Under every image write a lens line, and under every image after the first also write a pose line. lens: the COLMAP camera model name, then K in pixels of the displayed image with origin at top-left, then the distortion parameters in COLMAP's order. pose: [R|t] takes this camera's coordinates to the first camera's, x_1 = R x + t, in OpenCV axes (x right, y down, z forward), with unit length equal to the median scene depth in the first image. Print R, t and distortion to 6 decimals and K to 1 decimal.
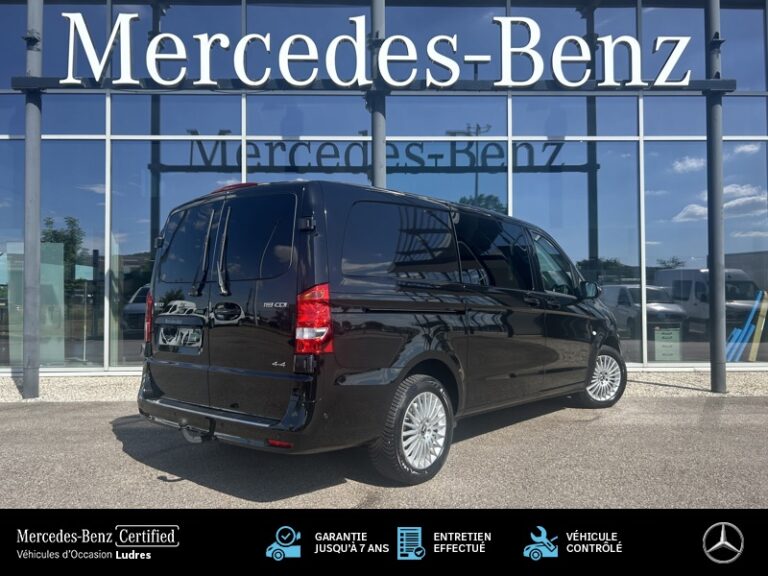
lens RADIAL K [[593.2, 0, 387.8], [0, 593.2, 290.3], [0, 0, 1]] dist [0.048585, -0.048913]
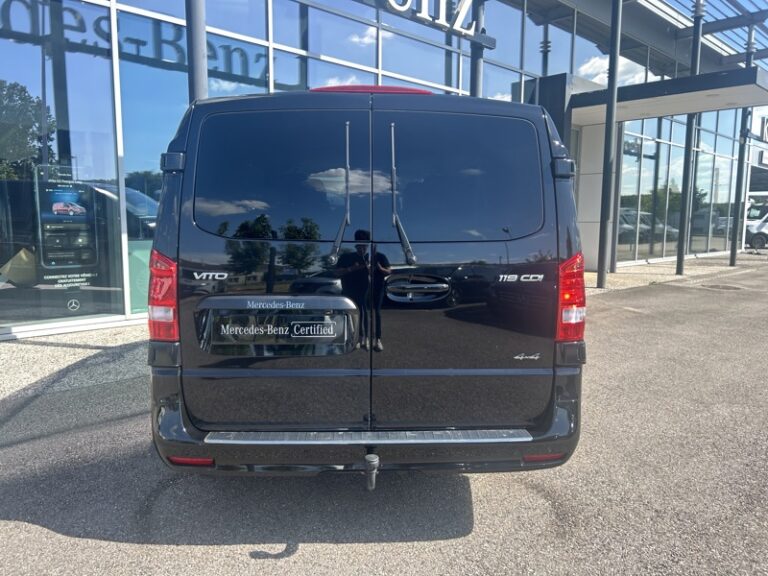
lens RADIAL K [[593.2, 0, 387.0], [0, 593.2, 290.3], [0, 0, 1]] dist [0.048585, -0.048913]
pose [[0.725844, -0.072918, 0.683983, -0.669116], [-0.026564, 0.990652, 0.133801, -0.044898], [-0.687346, -0.115288, 0.717122, 0.481720]]
